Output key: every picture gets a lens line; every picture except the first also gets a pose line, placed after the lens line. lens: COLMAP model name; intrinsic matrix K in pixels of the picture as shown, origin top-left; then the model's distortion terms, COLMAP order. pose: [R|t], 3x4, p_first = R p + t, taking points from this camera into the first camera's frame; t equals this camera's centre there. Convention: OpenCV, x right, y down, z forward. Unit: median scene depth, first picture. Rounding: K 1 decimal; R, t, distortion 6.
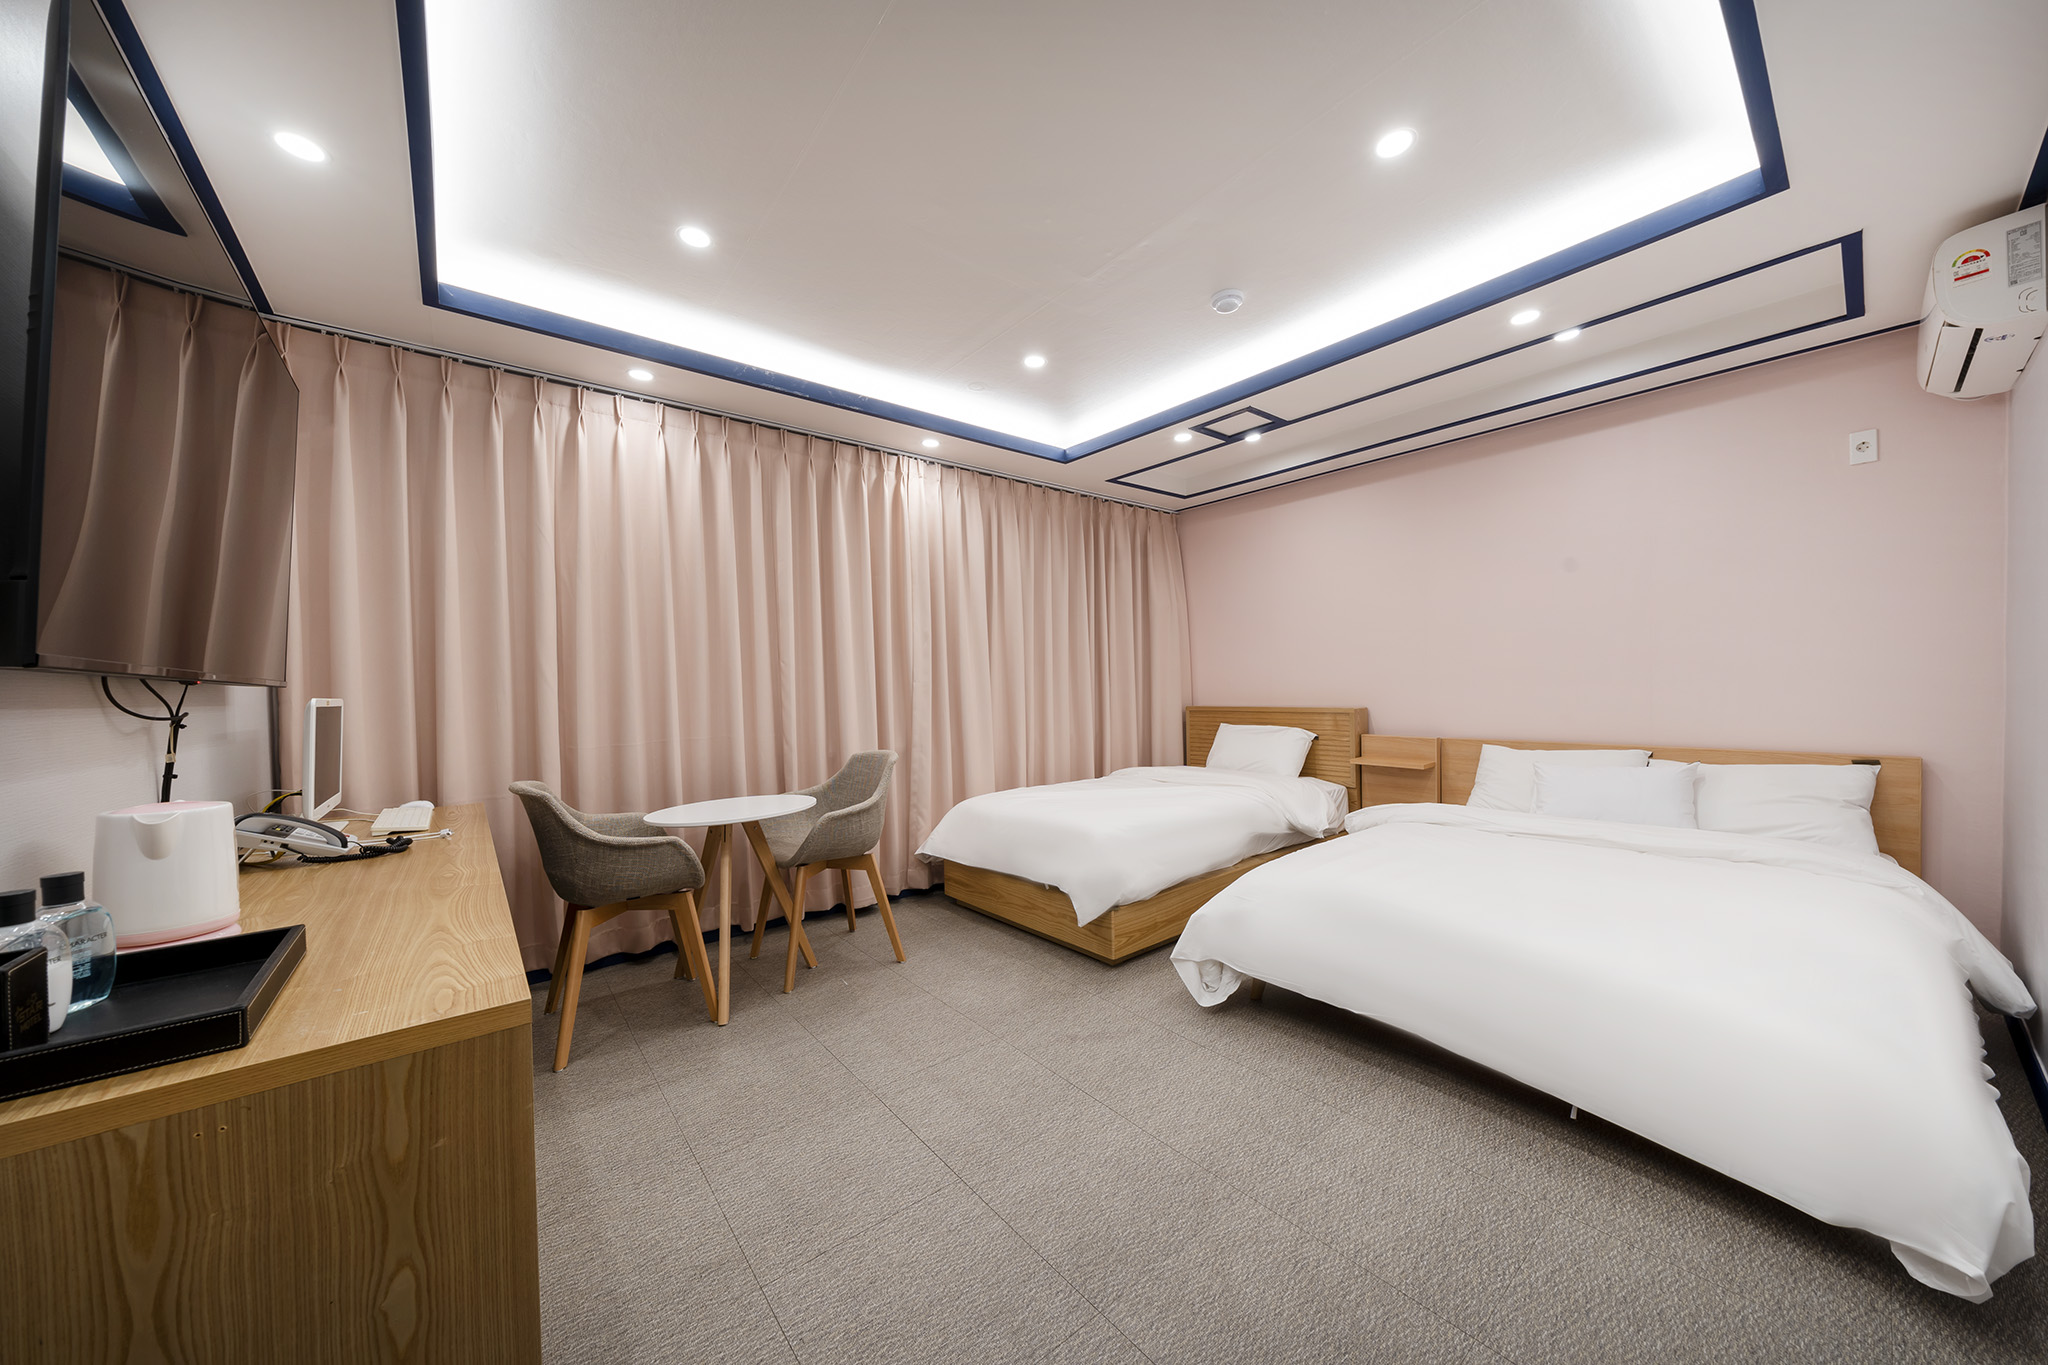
lens RADIAL K [[696.5, 0, 1027.3], [0, 696.5, 689.9], [0, 0, 1]] dist [-0.006305, 0.000170]
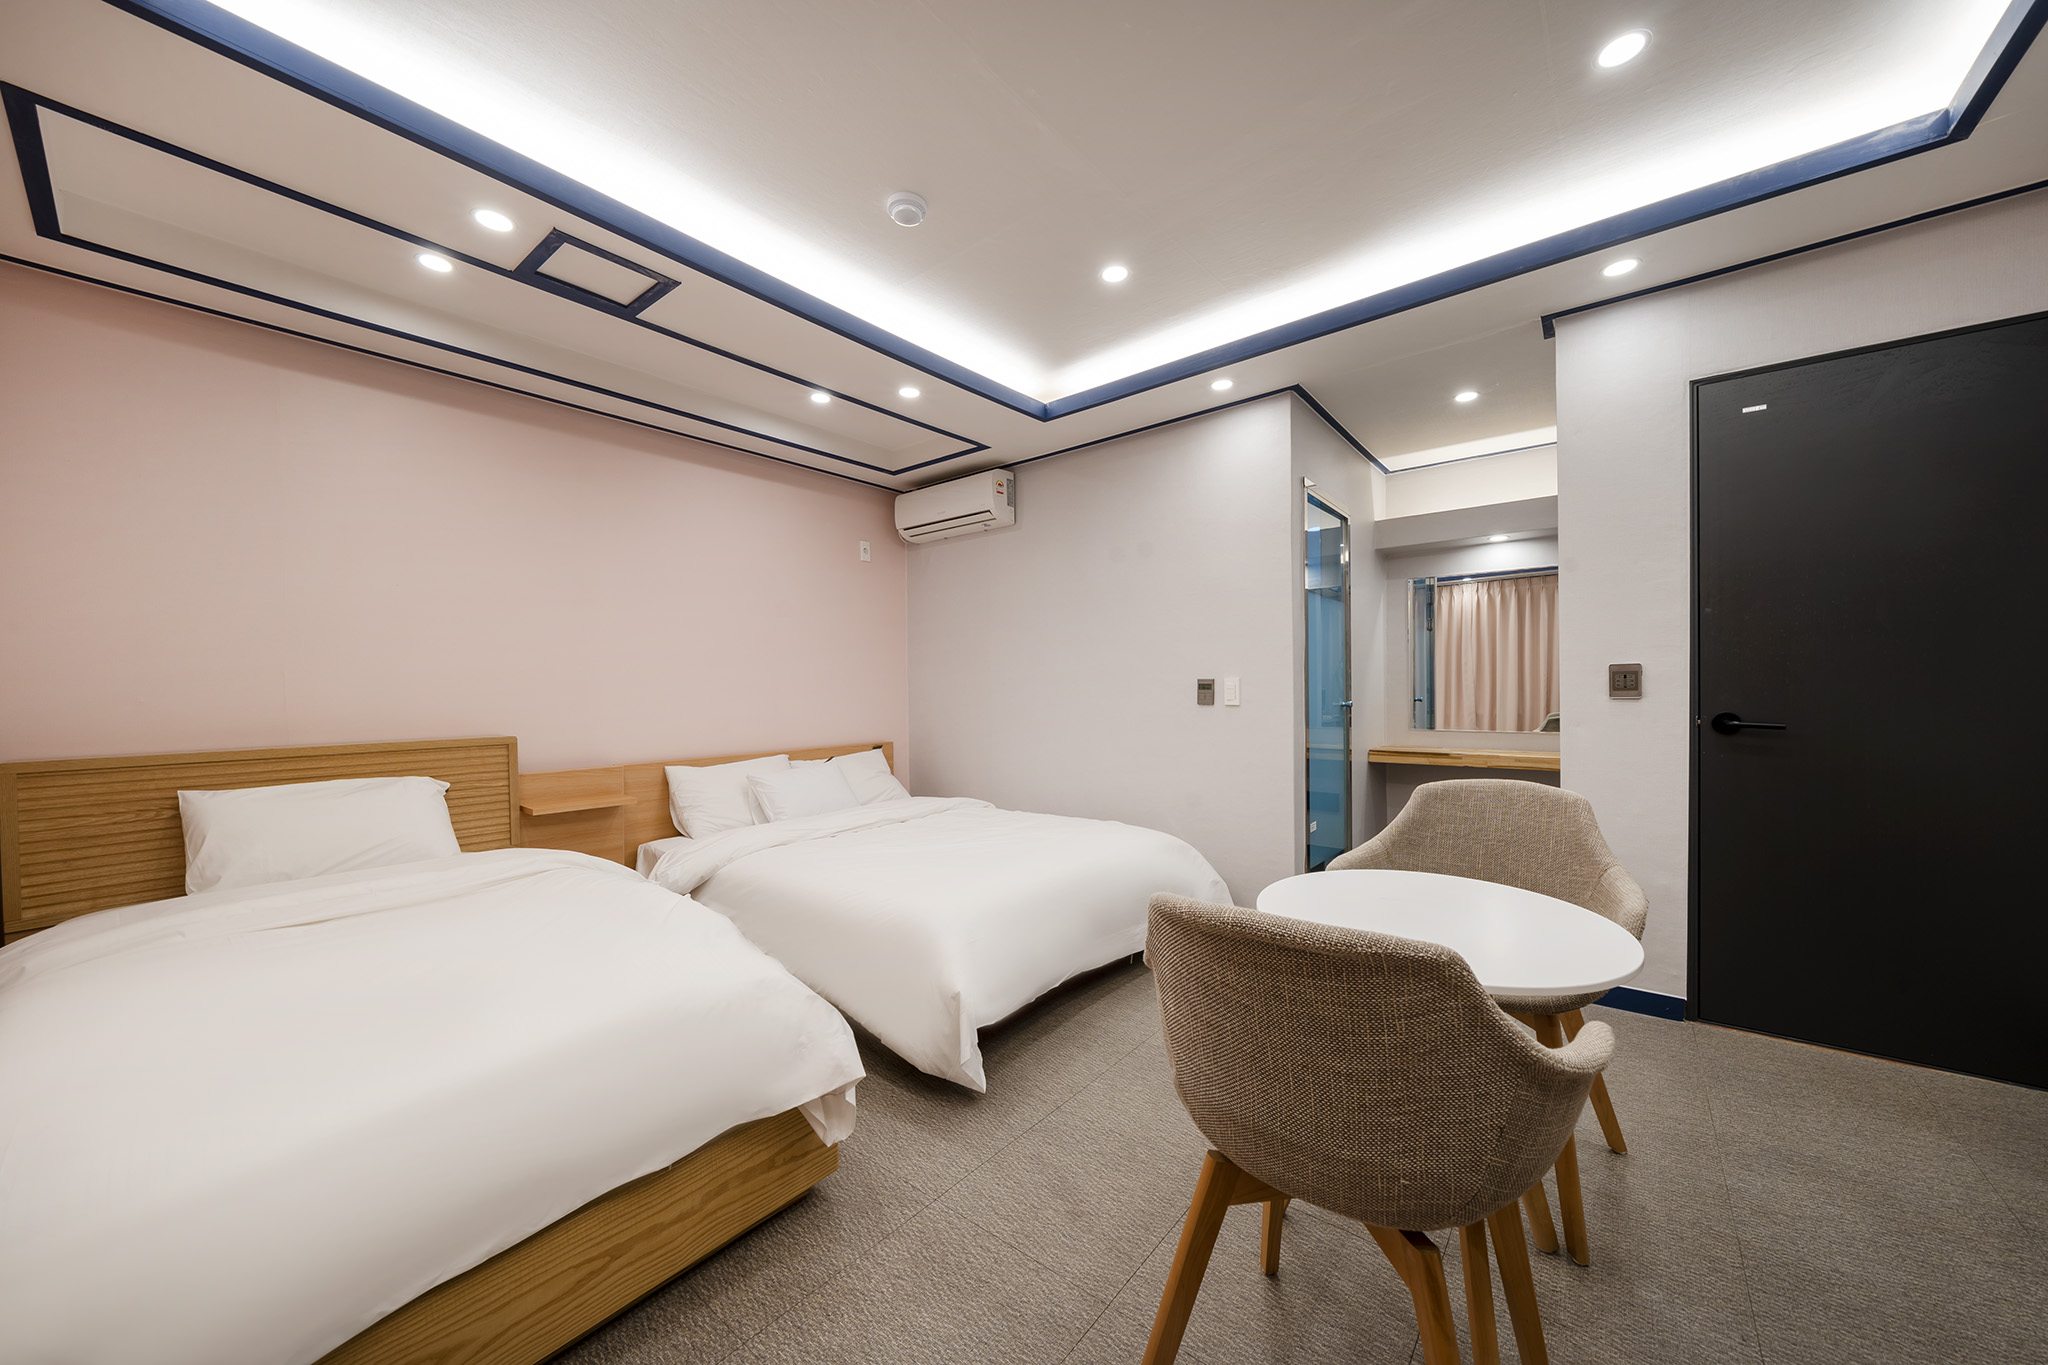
lens RADIAL K [[728.5, 0, 1023.6], [0, 728.5, 693.8], [0, 0, 1]] dist [0.000265, 0.000013]
pose [[-0.198335, 0.014732, 0.980024, -0.383619], [0.023948, 0.999661, -0.010181, 0.003946], [-0.979842, 0.021451, -0.198621, 0.731920]]
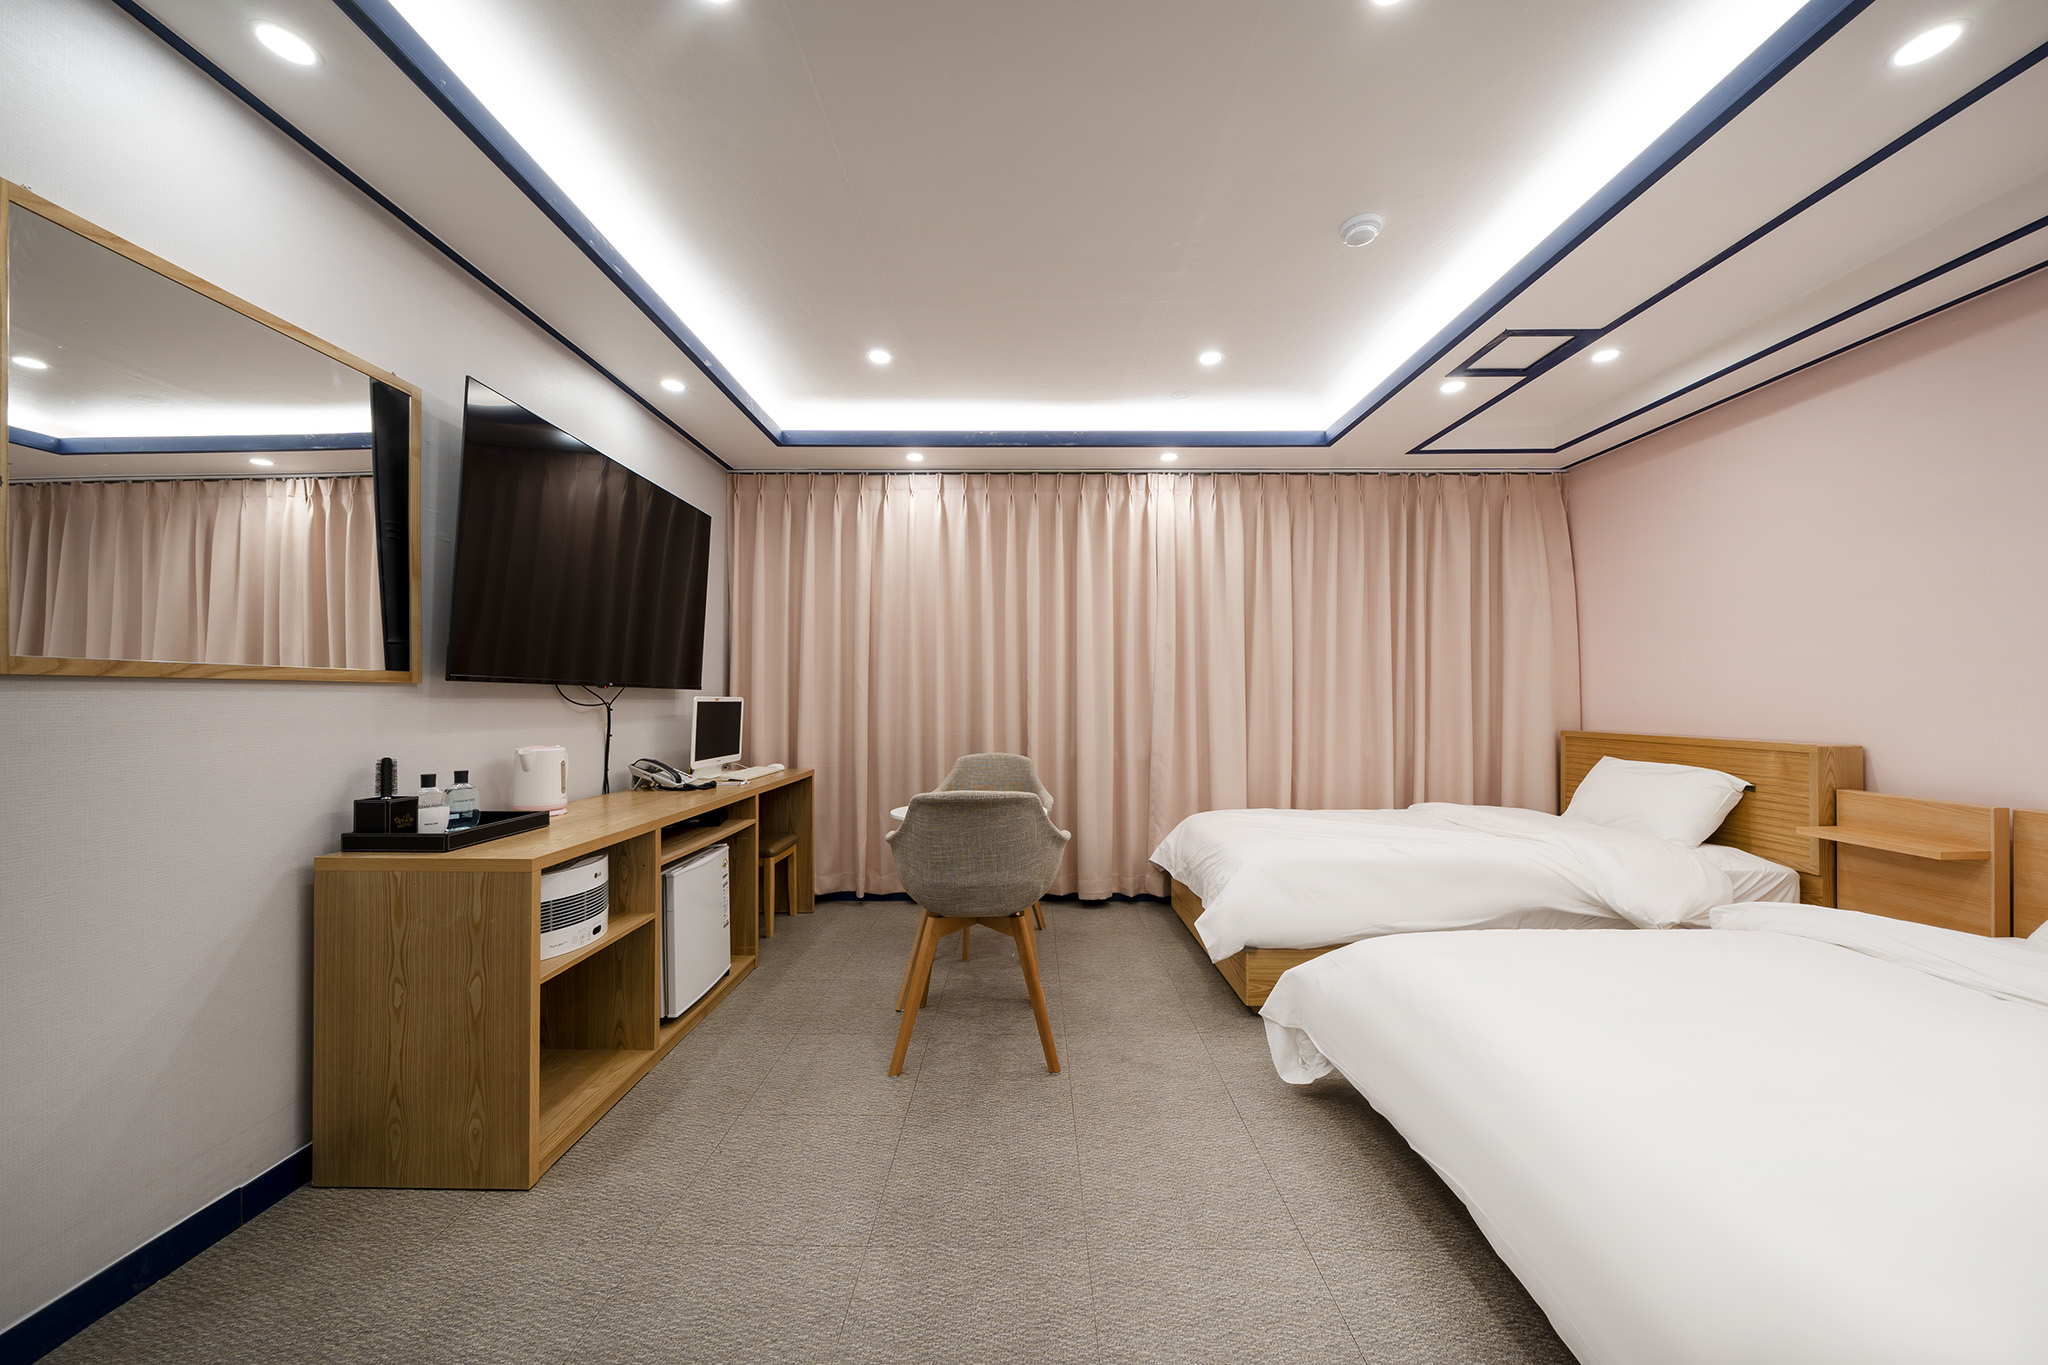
lens RADIAL K [[696.5, 0, 1027.3], [0, 696.5, 689.9], [0, 0, 1]] dist [-0.006305, 0.000170]
pose [[0.774406, 0.012396, -0.632567, 0.354567], [-0.019917, 0.999790, -0.004791, -0.006513], [0.632375, 0.016309, 0.774491, 0.092662]]
